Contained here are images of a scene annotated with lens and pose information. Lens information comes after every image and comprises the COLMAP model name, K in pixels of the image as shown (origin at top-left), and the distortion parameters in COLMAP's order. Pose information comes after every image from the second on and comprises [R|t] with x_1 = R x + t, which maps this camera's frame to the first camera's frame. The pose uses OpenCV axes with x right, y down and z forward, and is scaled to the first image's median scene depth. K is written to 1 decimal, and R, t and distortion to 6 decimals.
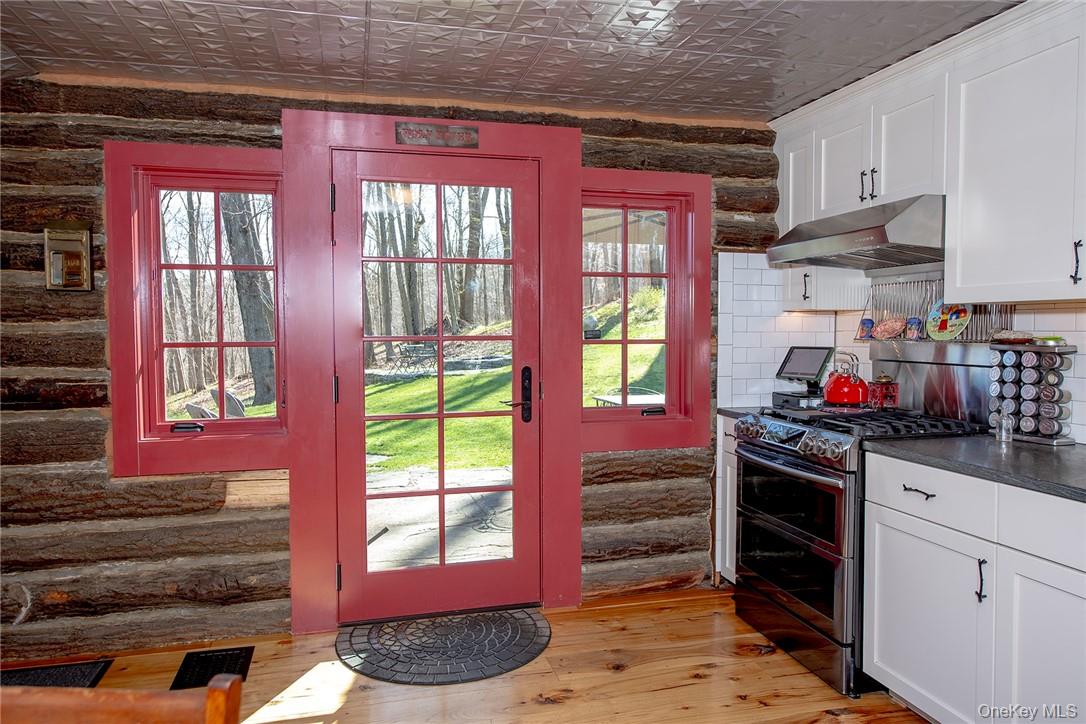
lens RADIAL K [[731.8, 0, 543.0], [0, 731.8, 362.0], [0, 0, 1]] dist [0.005445, -0.002354]
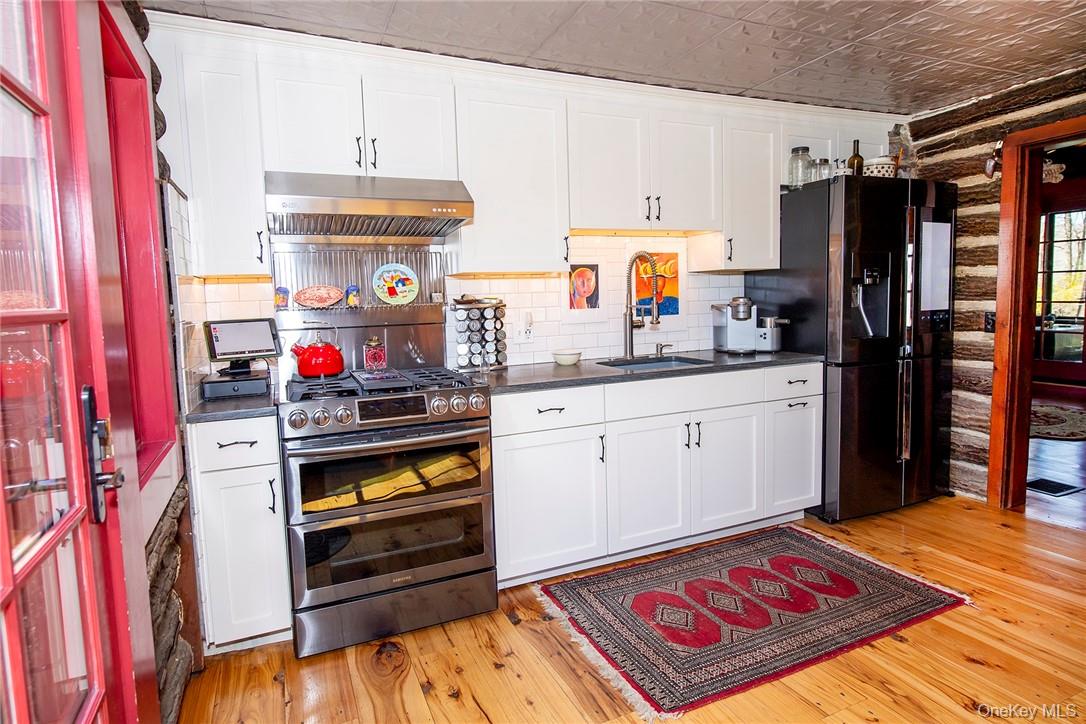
lens RADIAL K [[604.2, 0, 543.9], [0, 604.2, 347.3], [0, 0, 1]] dist [-0.002026, -0.000755]
pose [[-0.171057, -0.076890, 0.982256, -0.409095], [0.075205, 0.993023, 0.090830, -0.028579], [-0.982387, 0.089408, -0.164081, 0.849185]]
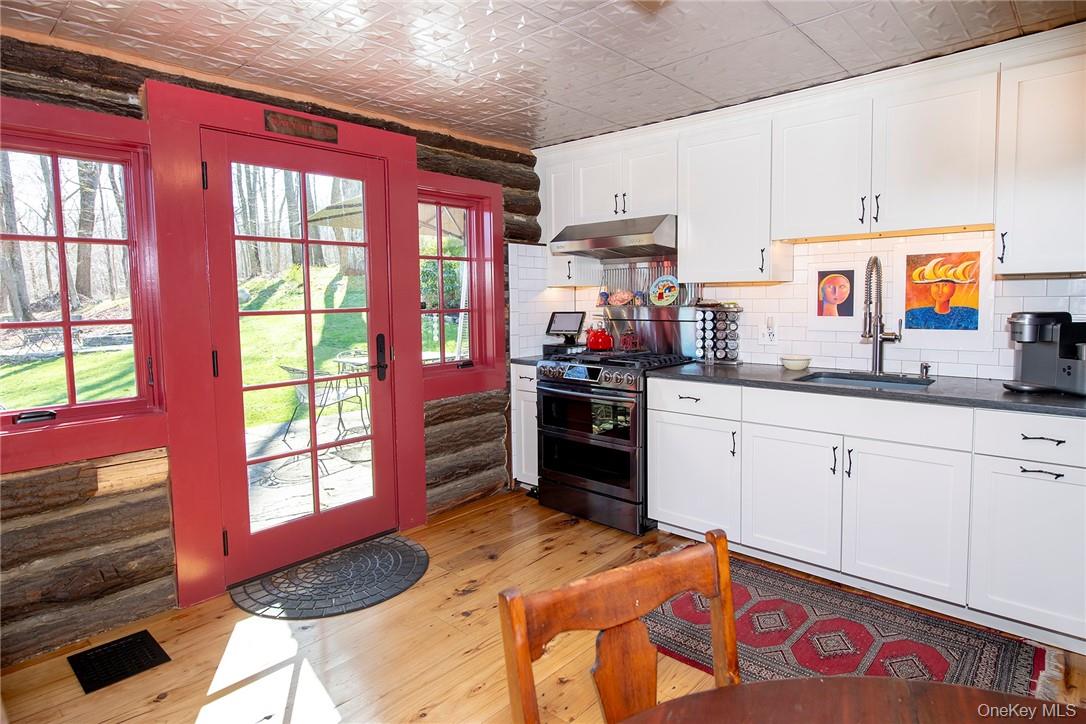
lens RADIAL K [[599.2, 0, 549.9], [0, 599.2, 343.0], [0, 0, 1]] dist [-0.003334, -0.001288]
pose [[0.836620, -0.051060, 0.545398, -0.338718], [0.036551, 0.998631, 0.037425, -0.005376], [-0.546562, -0.011376, 0.837341, 0.037115]]
